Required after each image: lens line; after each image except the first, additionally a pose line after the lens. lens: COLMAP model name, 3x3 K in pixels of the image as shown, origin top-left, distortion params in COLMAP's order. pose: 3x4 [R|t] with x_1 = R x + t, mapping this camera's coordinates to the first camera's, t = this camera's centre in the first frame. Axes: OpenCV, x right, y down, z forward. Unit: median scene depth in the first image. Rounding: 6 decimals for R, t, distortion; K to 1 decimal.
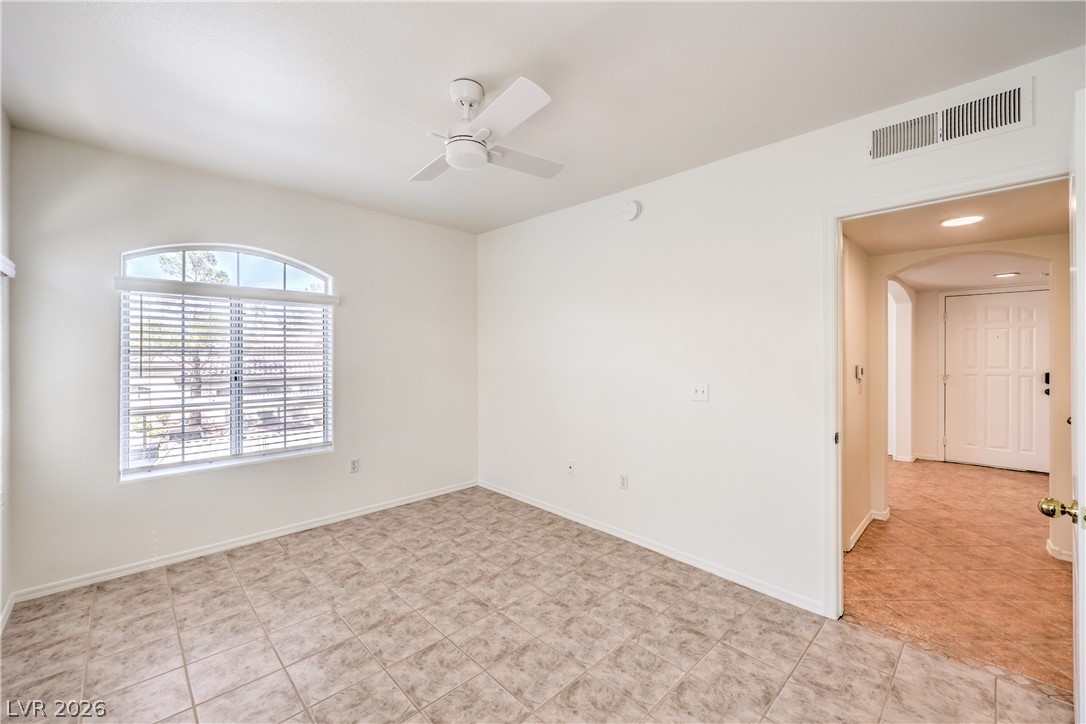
lens RADIAL K [[434.2, 0, 541.8], [0, 434.2, 355.1], [0, 0, 1]] dist [0.000269, 0.000088]
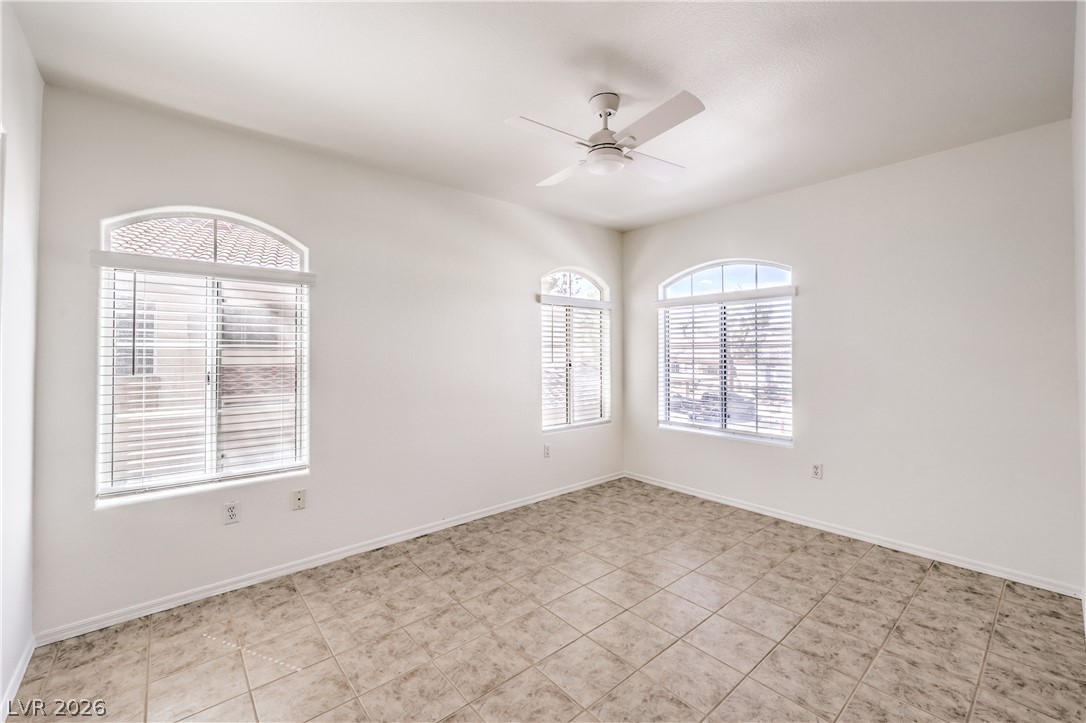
lens RADIAL K [[434.2, 0, 541.8], [0, 434.2, 354.6], [0, 0, 1]] dist [0.000269, 0.000088]
pose [[-0.048475, 0.010857, -0.998765, 0.601739], [0.005309, 0.999930, 0.010612, 0.002006], [0.998810, -0.004788, -0.048529, 0.588956]]
